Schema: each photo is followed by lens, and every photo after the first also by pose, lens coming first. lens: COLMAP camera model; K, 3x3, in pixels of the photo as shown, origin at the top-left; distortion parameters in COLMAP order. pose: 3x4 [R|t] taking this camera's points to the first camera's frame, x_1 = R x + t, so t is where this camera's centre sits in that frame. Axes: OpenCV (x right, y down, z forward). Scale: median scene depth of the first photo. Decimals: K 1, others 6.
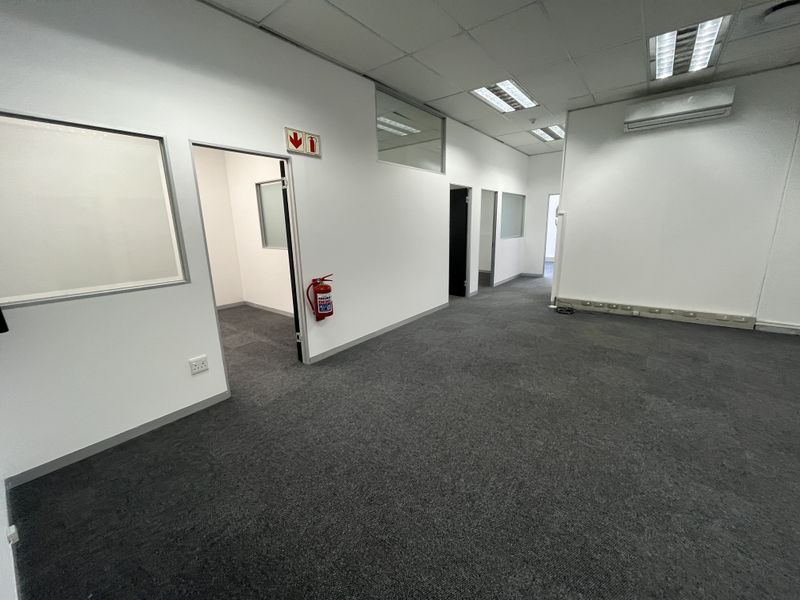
lens RADIAL K [[324.5, 0, 402.3], [0, 324.5, 298.9], [0, 0, 1]] dist [-0.003400, 0.000195]
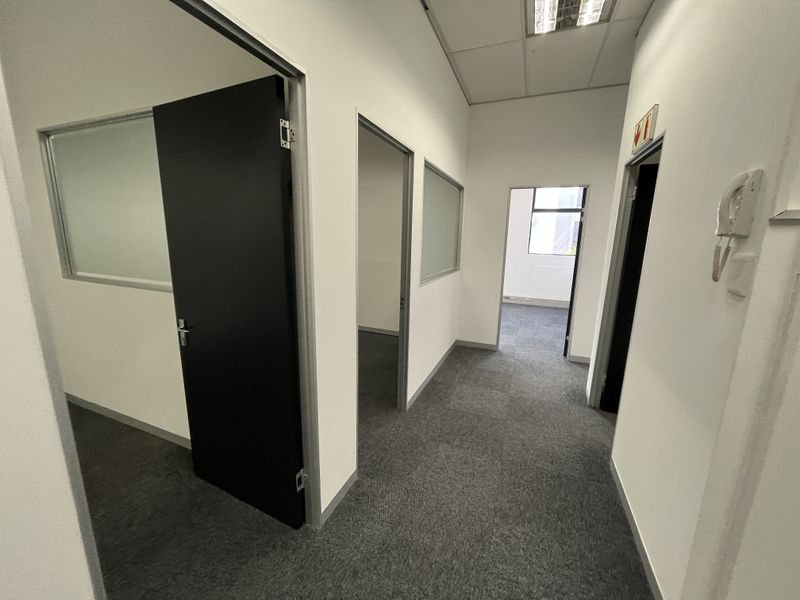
lens RADIAL K [[324.5, 0, 398.6], [0, 324.5, 298.9], [0, 0, 1]] dist [-0.003400, 0.000195]
pose [[0.964657, -0.013904, 0.263142, 0.315427], [0.023081, 0.999227, -0.031816, -0.283535], [-0.262496, 0.036765, 0.964232, 1.144347]]
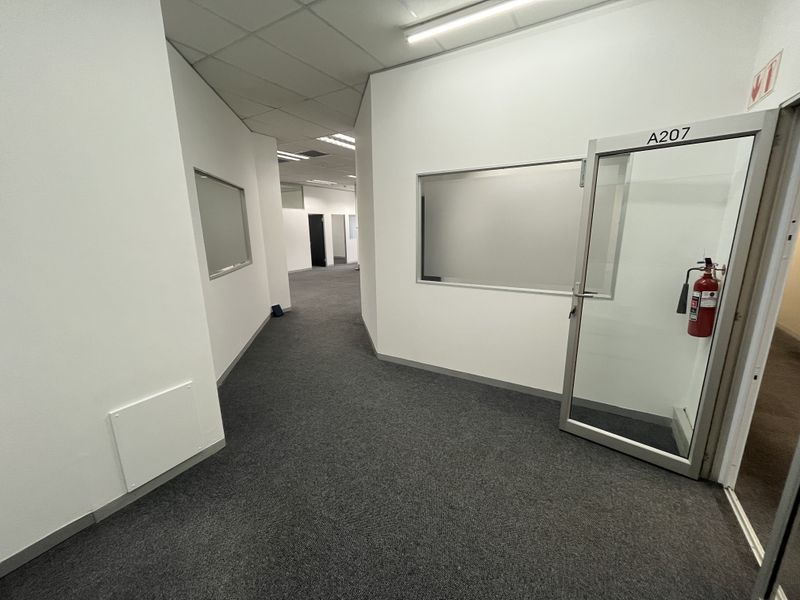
lens RADIAL K [[324.5, 0, 397.8], [0, 324.5, 302.9], [0, 0, 1]] dist [-0.003400, 0.000195]
pose [[0.992616, -0.021364, 0.119406, 0.624388], [0.022136, 0.999742, -0.005141, 0.378221], [-0.119265, 0.007747, 0.992832, -1.689228]]
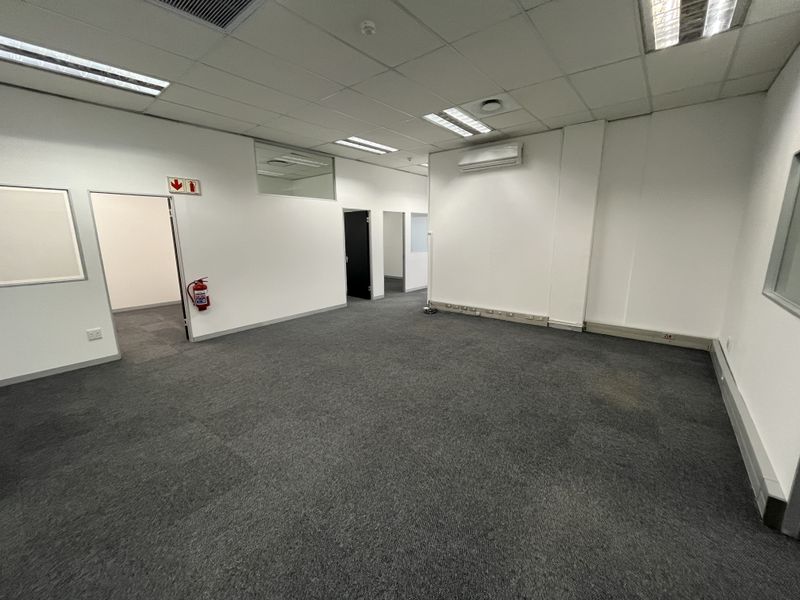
lens RADIAL K [[324.5, 0, 400.3], [0, 324.5, 298.2], [0, 0, 1]] dist [-0.003400, 0.000195]
pose [[0.999568, 0.020147, -0.021387, 0.521642], [-0.020729, 0.999411, -0.027336, 0.029360], [0.020824, 0.027767, 0.999397, -0.306012]]
